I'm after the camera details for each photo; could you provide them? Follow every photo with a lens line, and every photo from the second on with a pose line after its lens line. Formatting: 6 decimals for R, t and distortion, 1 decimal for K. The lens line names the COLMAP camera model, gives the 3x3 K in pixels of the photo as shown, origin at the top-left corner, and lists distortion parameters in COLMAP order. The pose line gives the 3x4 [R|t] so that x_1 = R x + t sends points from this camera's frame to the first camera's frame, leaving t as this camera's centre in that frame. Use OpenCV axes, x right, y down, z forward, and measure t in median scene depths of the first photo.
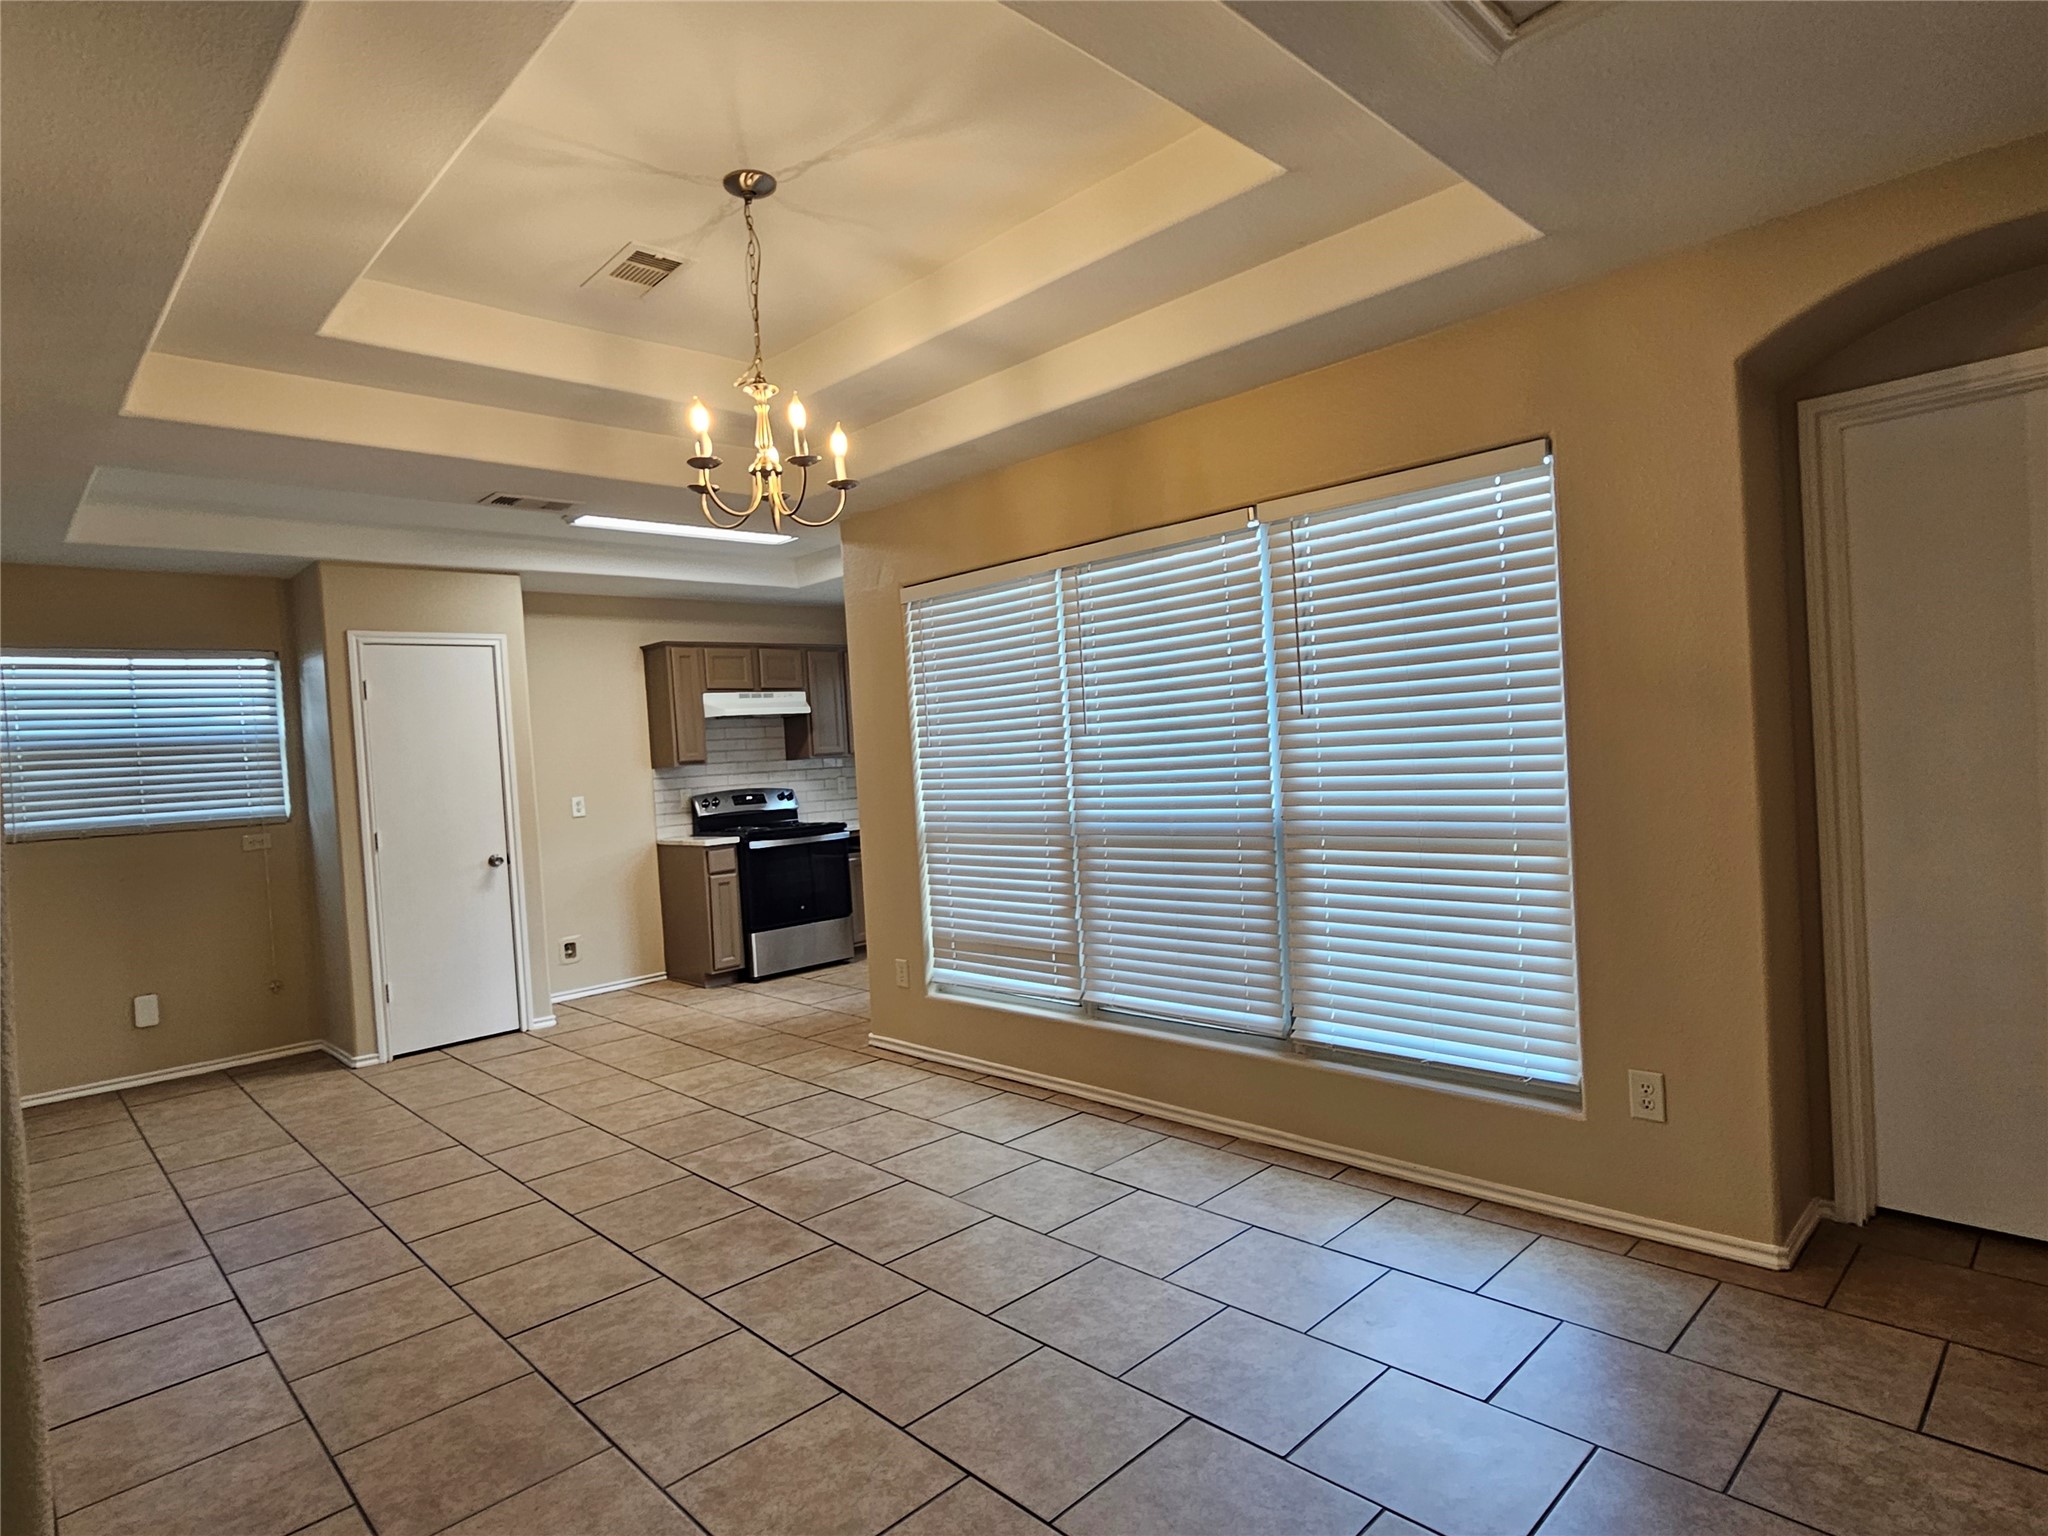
lens RADIAL K [[1106.2, 0, 1016.5], [0, 1106.2, 773.7], [0, 0, 1]] dist [-0.001195, 0.000045]
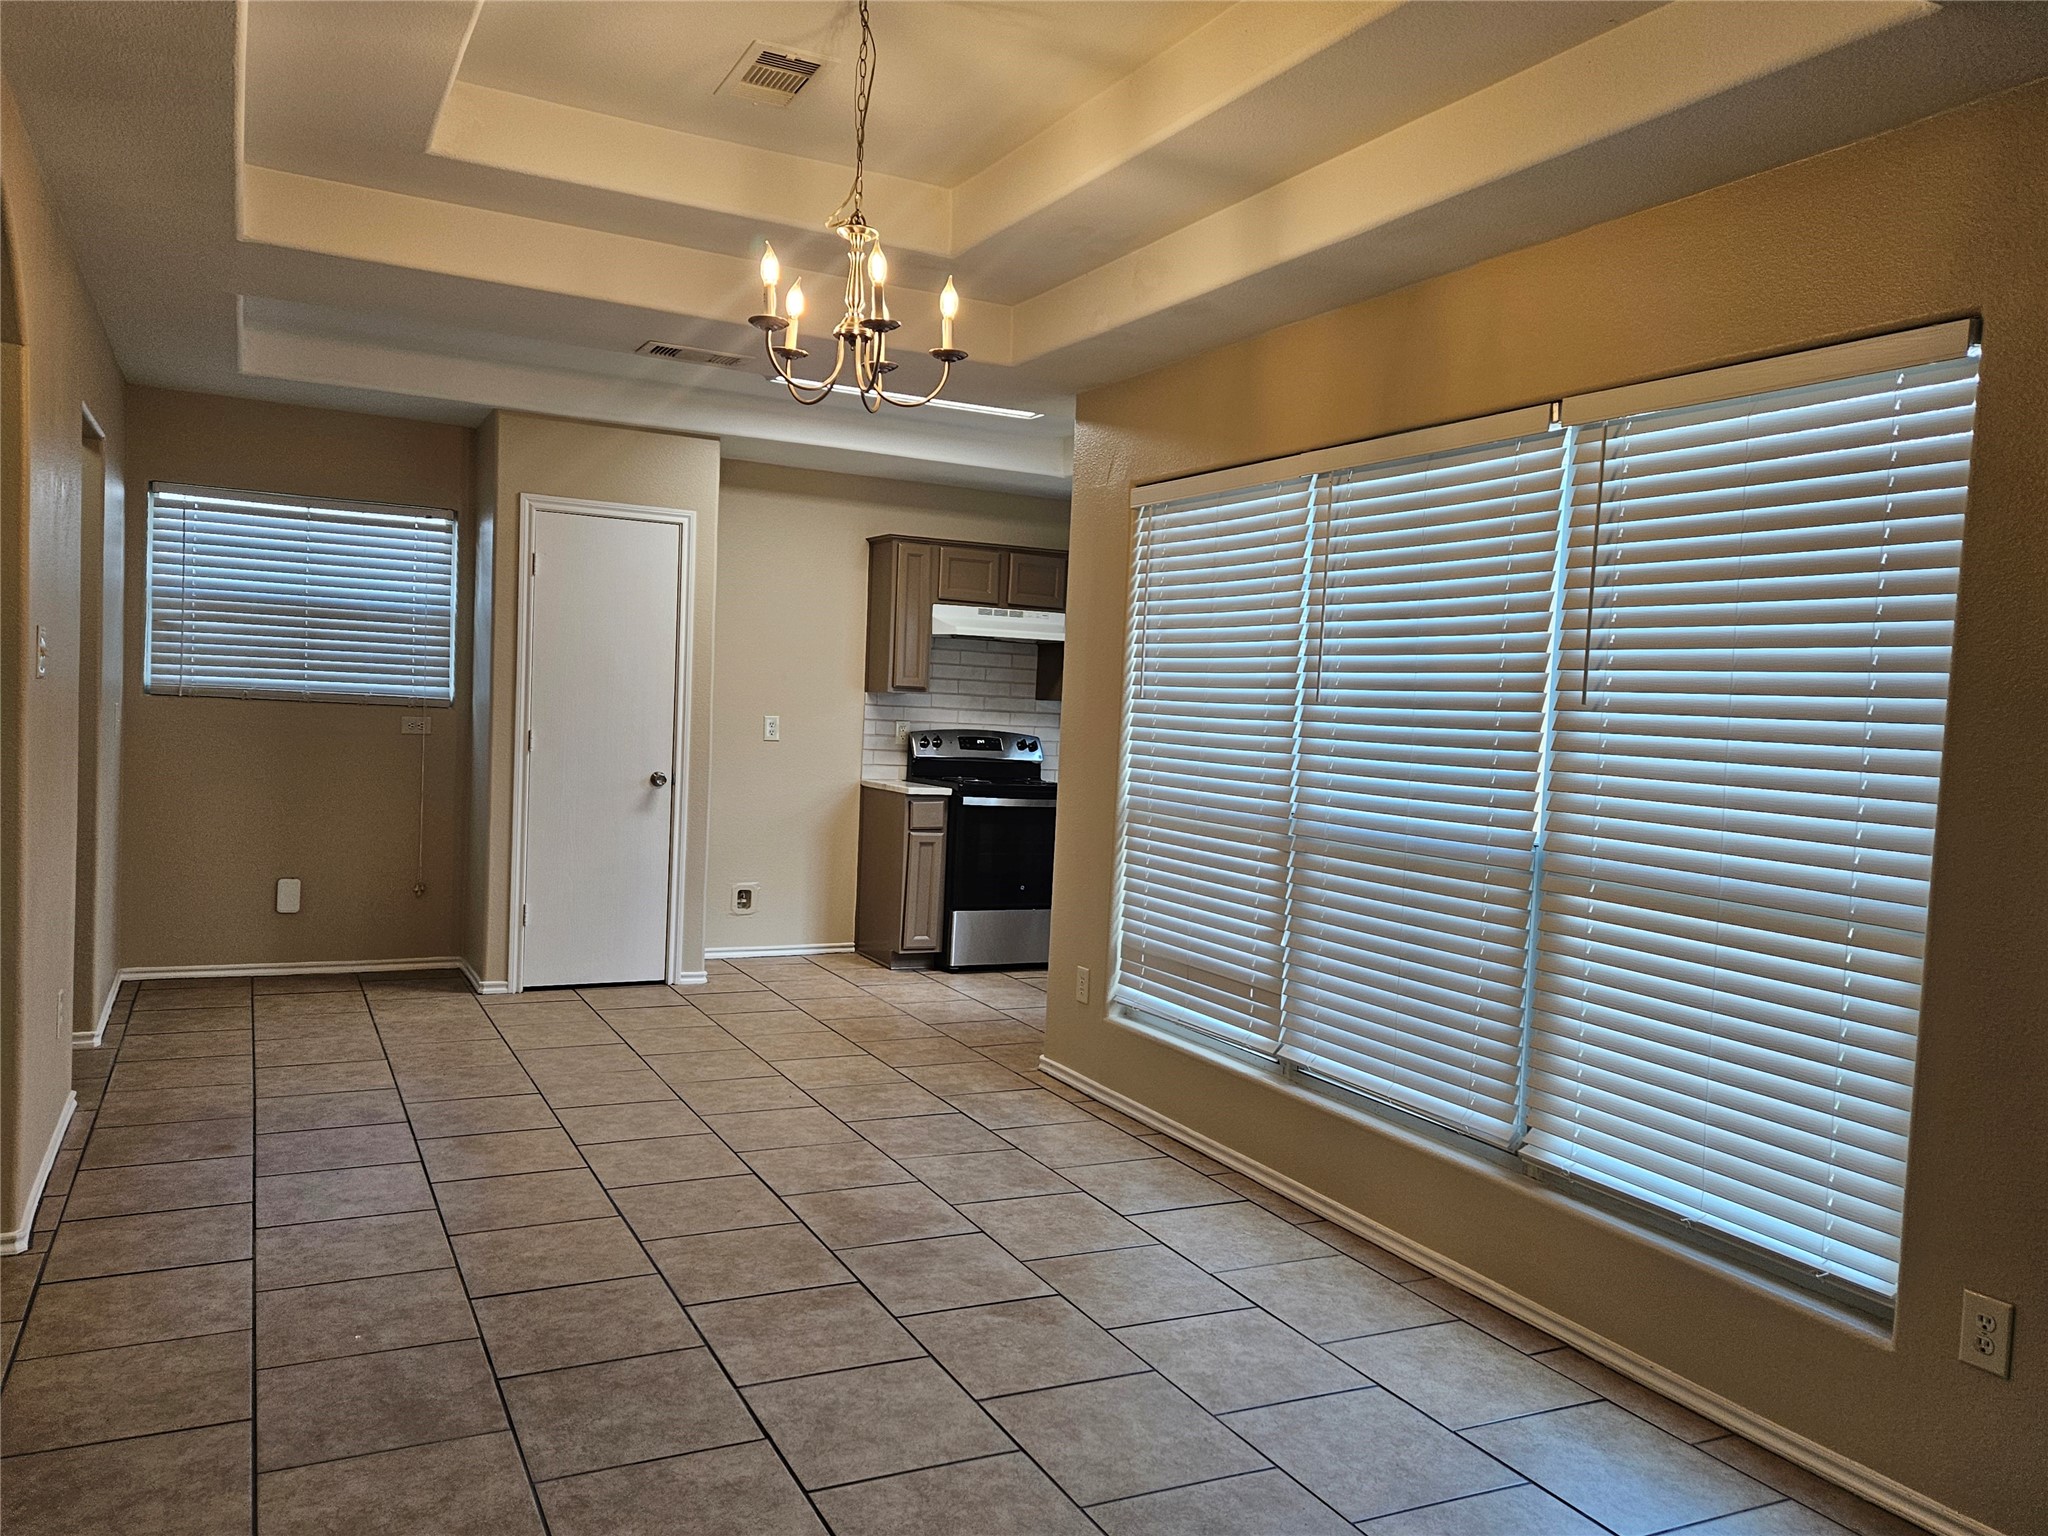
lens RADIAL K [[1500.8, 0, 1006.1], [0, 1500.8, 788.7], [0, 0, 1]] dist [0.082521, -0.070793]
pose [[0.947904, 0.123001, -0.293853, 0.147744], [-0.111559, 0.992209, 0.055453, -0.009614], [0.298384, -0.019782, 0.954241, -0.023813]]
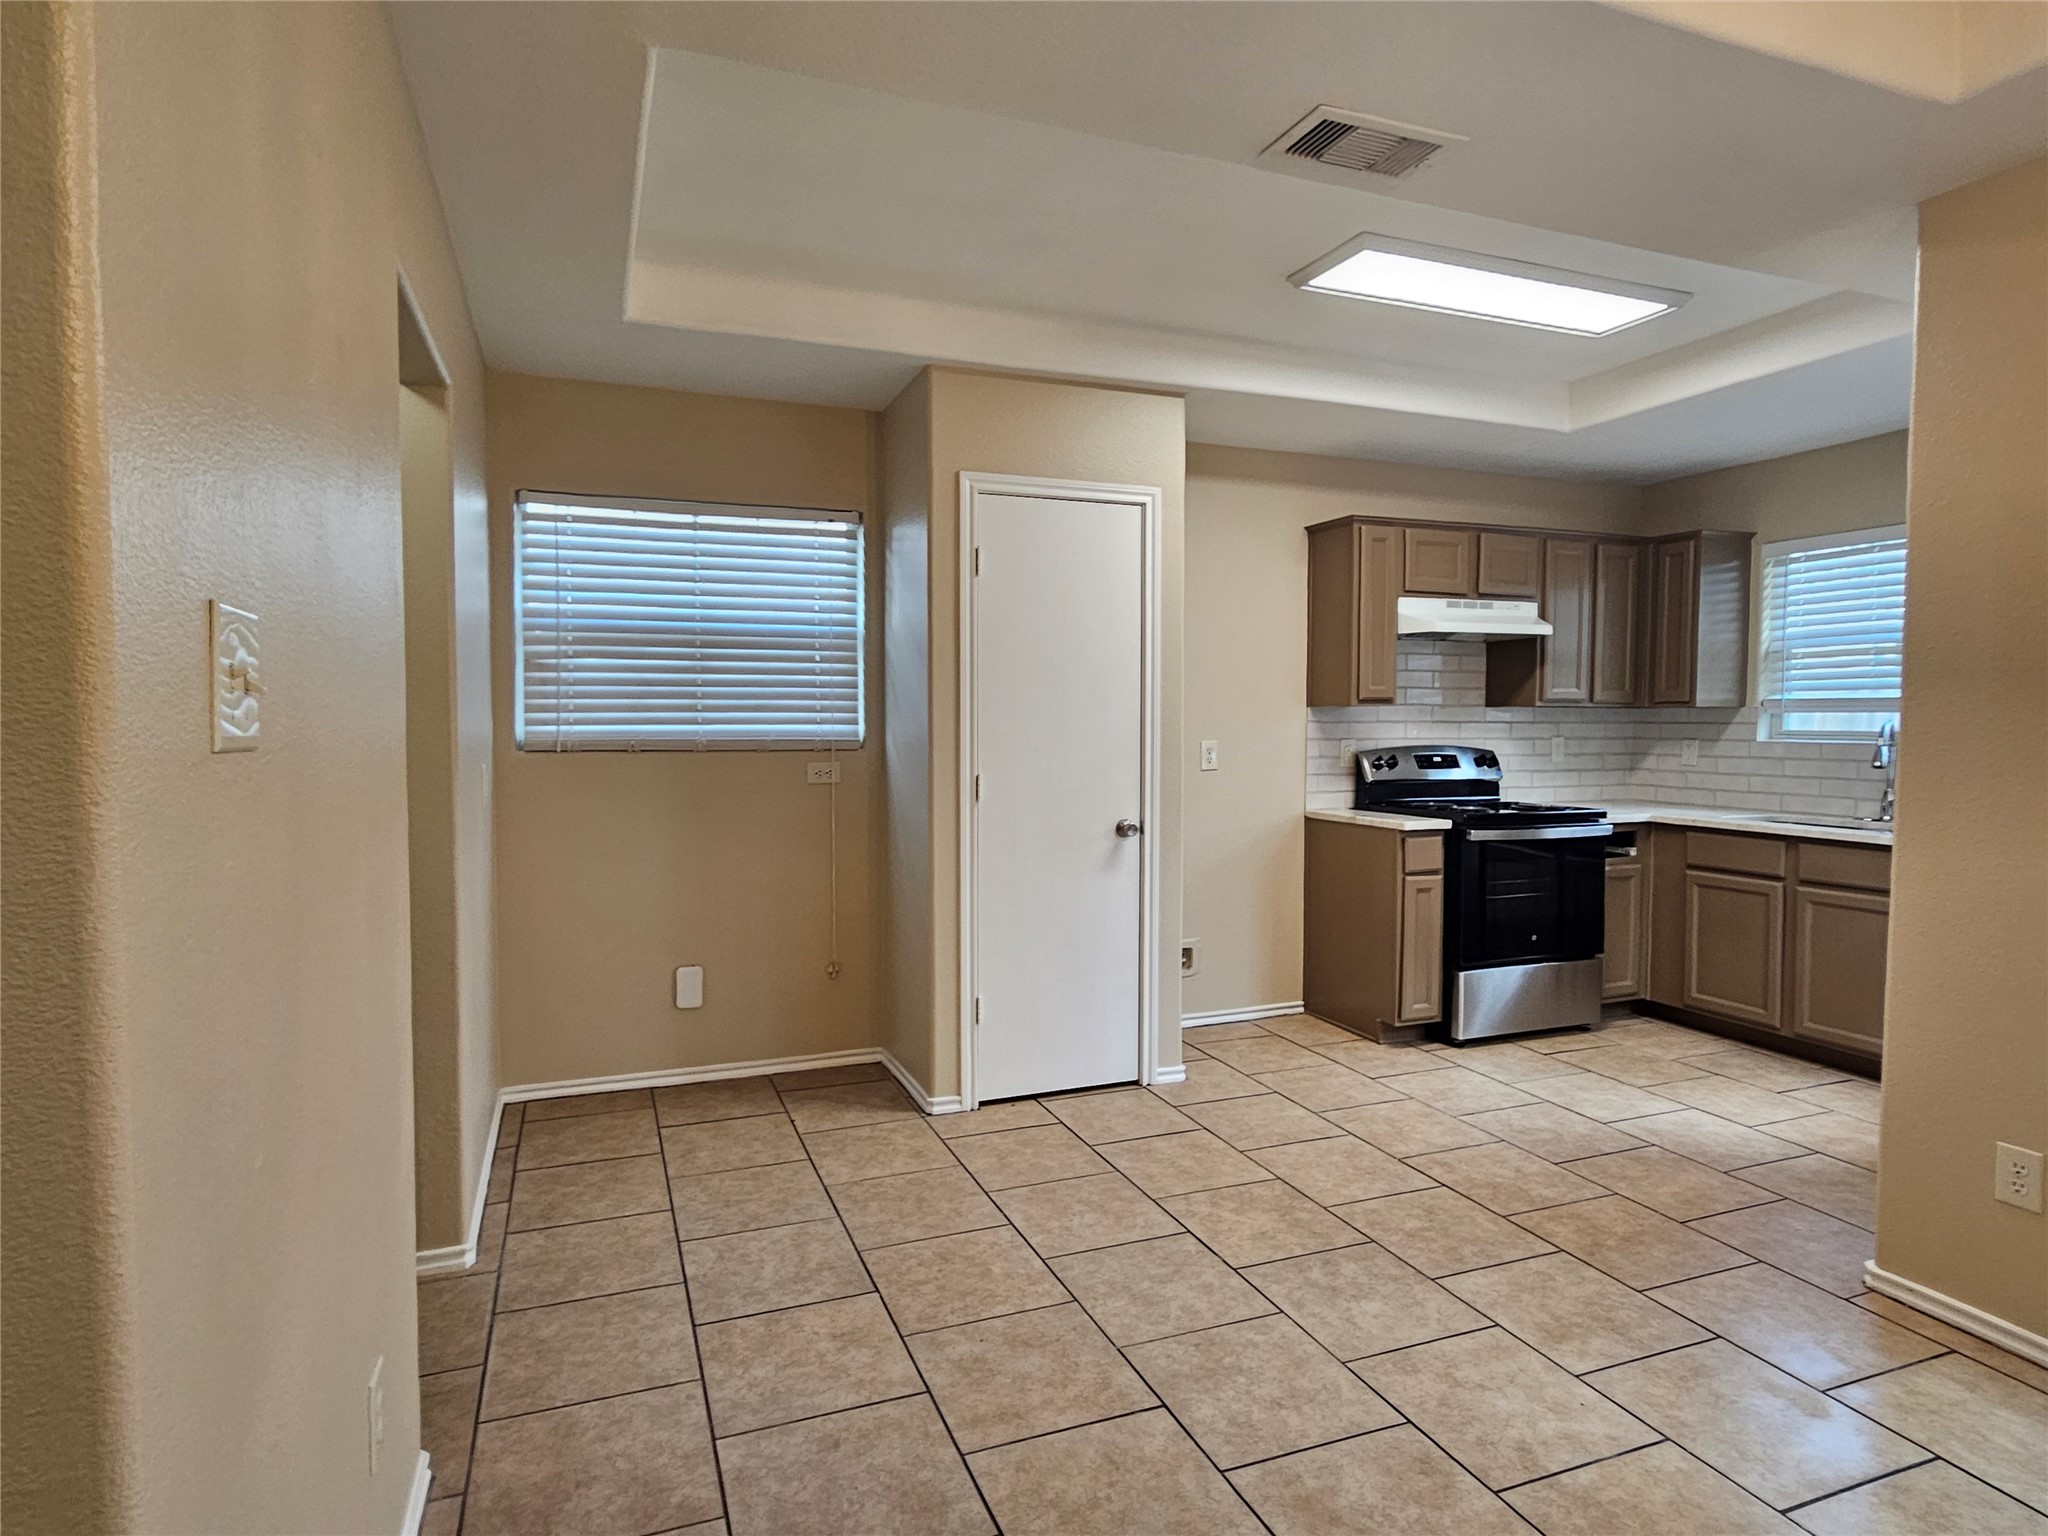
lens RADIAL K [[1112.5, 0, 1012.3], [0, 1112.5, 770.8], [0, 0, 1]] dist [0.000971, -0.000264]
pose [[0.918334, 0.080208, -0.387595, -0.340177], [-0.064994, 0.996518, 0.052227, 0.016344], [0.390435, -0.022770, 0.920349, 0.439514]]
